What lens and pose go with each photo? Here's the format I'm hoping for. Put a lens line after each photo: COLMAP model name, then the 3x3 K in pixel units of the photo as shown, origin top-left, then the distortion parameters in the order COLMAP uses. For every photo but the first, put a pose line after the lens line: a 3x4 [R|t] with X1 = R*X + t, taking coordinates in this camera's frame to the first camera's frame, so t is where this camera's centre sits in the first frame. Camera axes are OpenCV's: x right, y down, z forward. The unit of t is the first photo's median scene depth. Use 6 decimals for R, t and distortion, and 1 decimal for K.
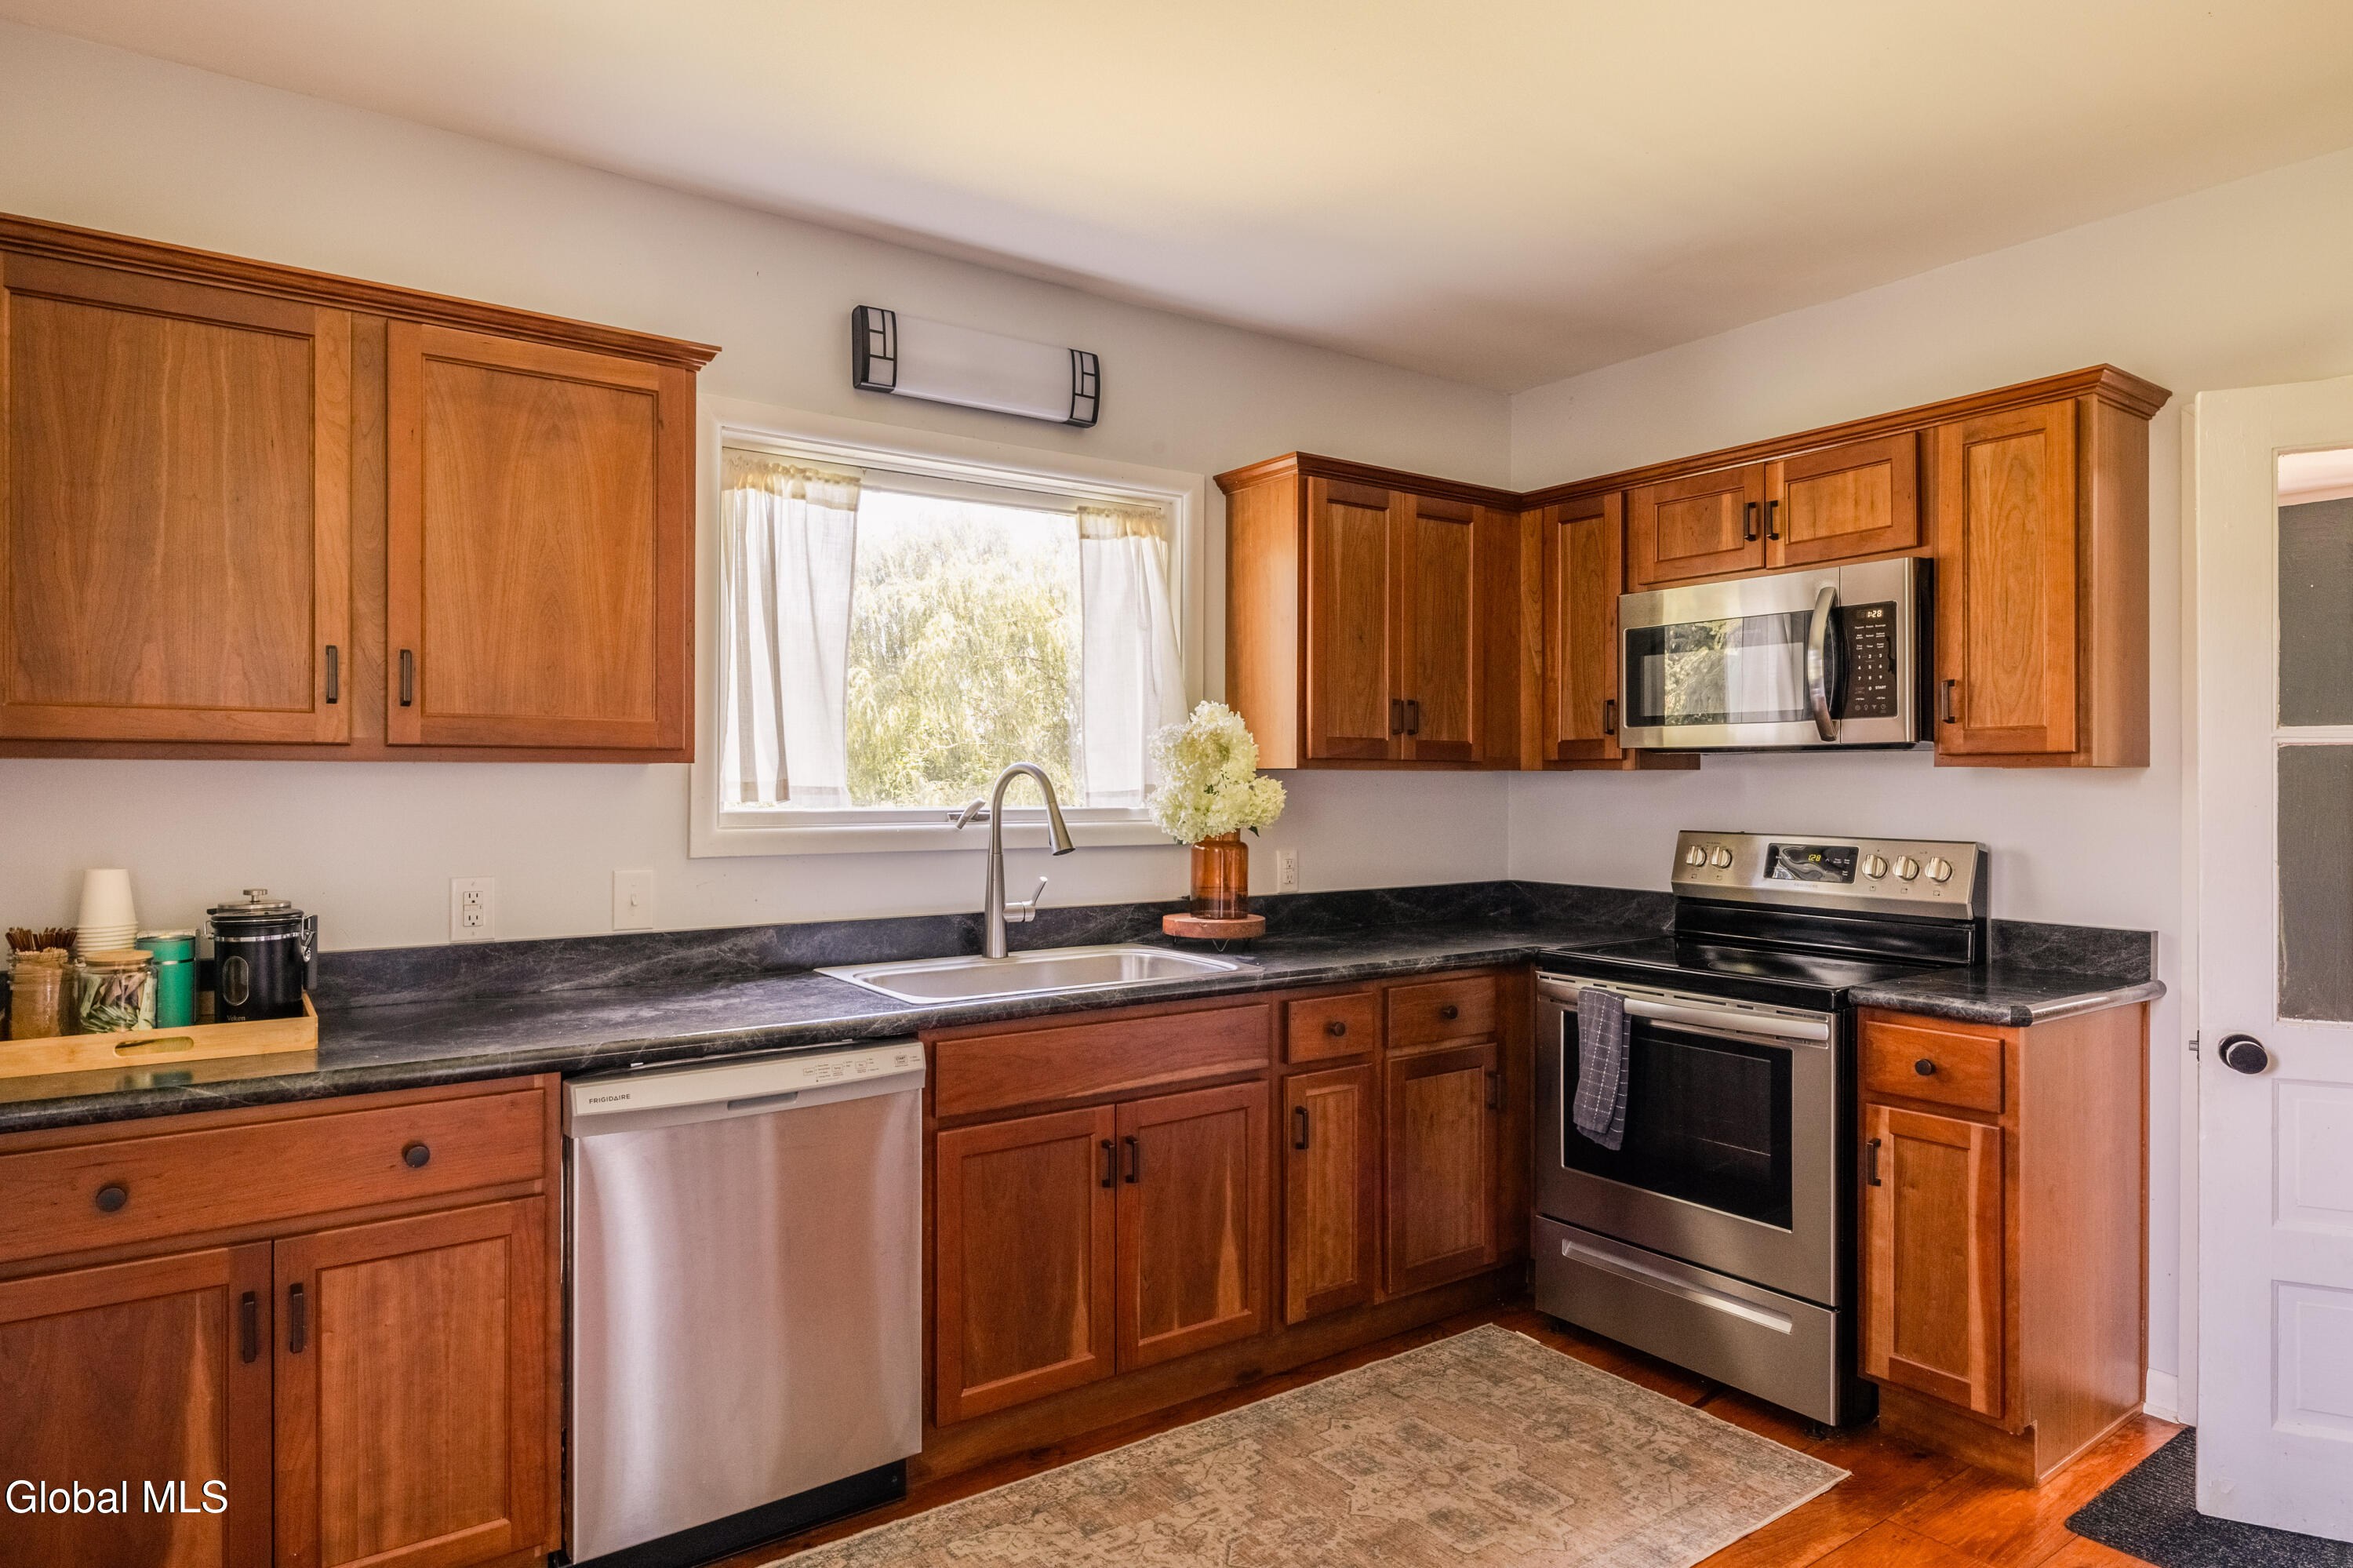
lens RADIAL K [[1352.4, 0, 1170.0], [0, 1352.4, 788.1], [0, 0, 1]] dist [-0.002486, -0.000442]
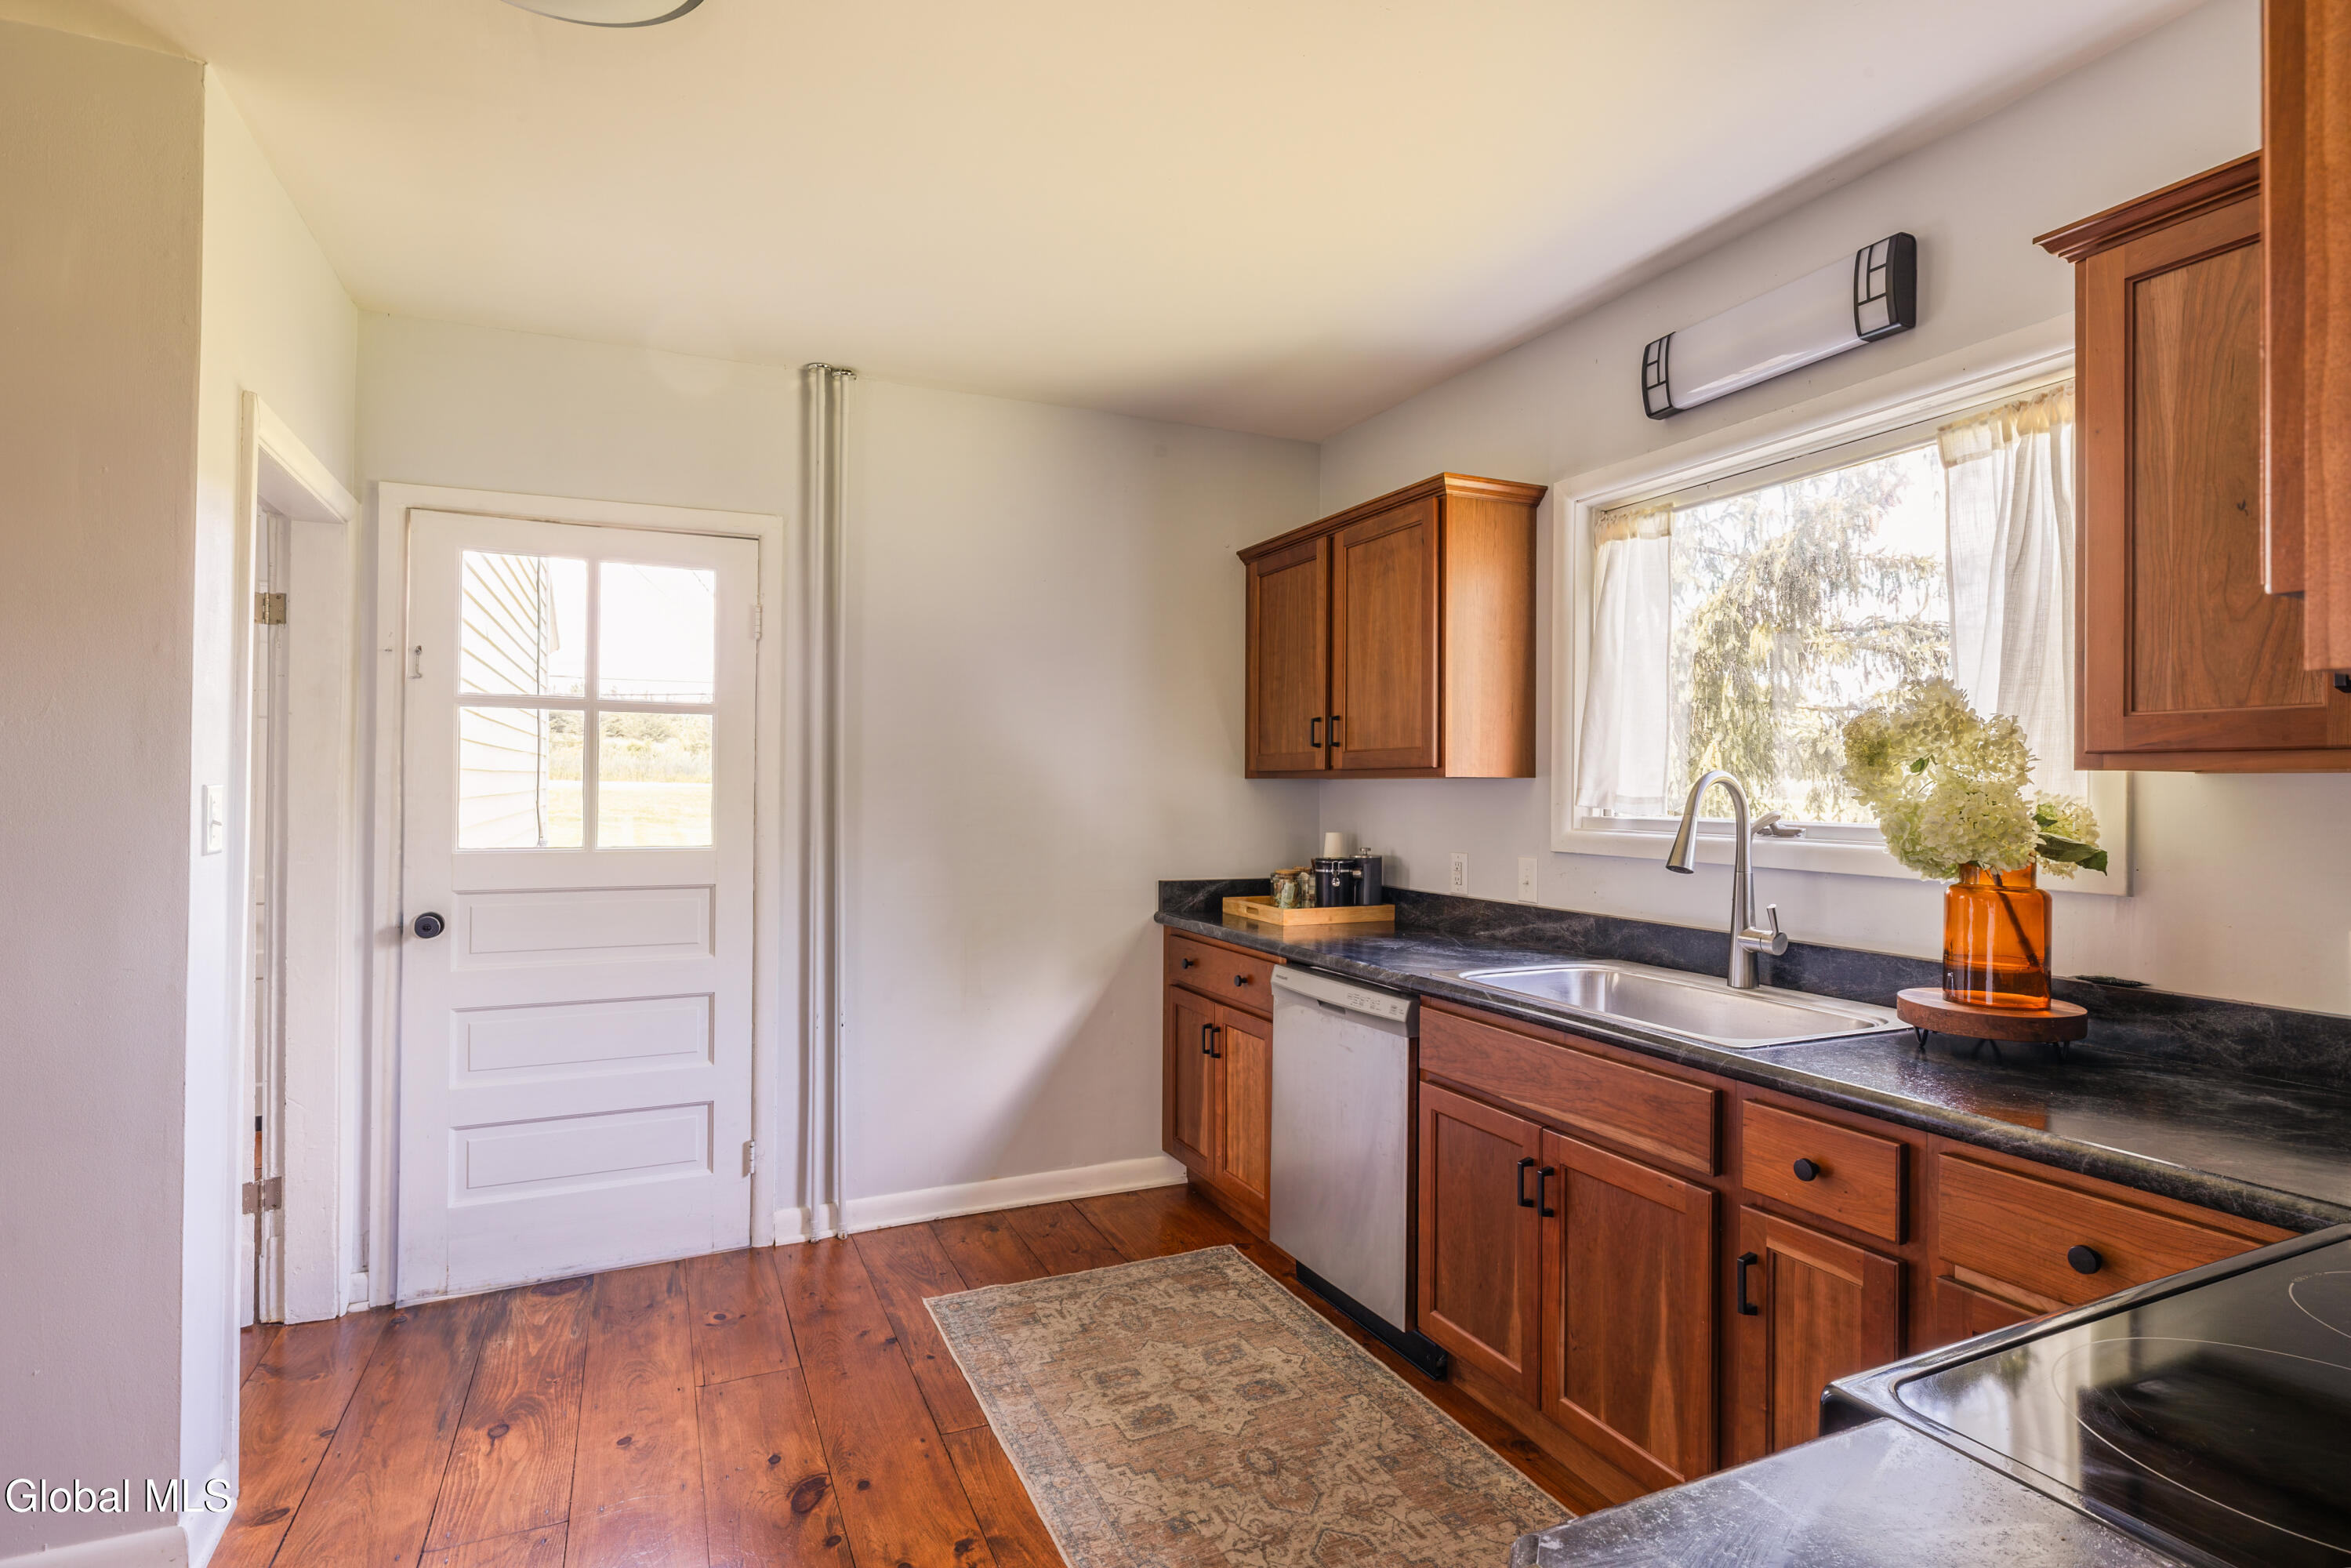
lens RADIAL K [[1167.0, 0, 1178.5], [0, 1167.0, 781.5], [0, 0, 1]] dist [-0.005012, -0.000202]
pose [[-0.181795, -0.007287, -0.983309, 0.740596], [-0.009447, 0.999939, -0.005664, -0.004087], [0.983291, 0.008260, -0.181853, 0.805605]]
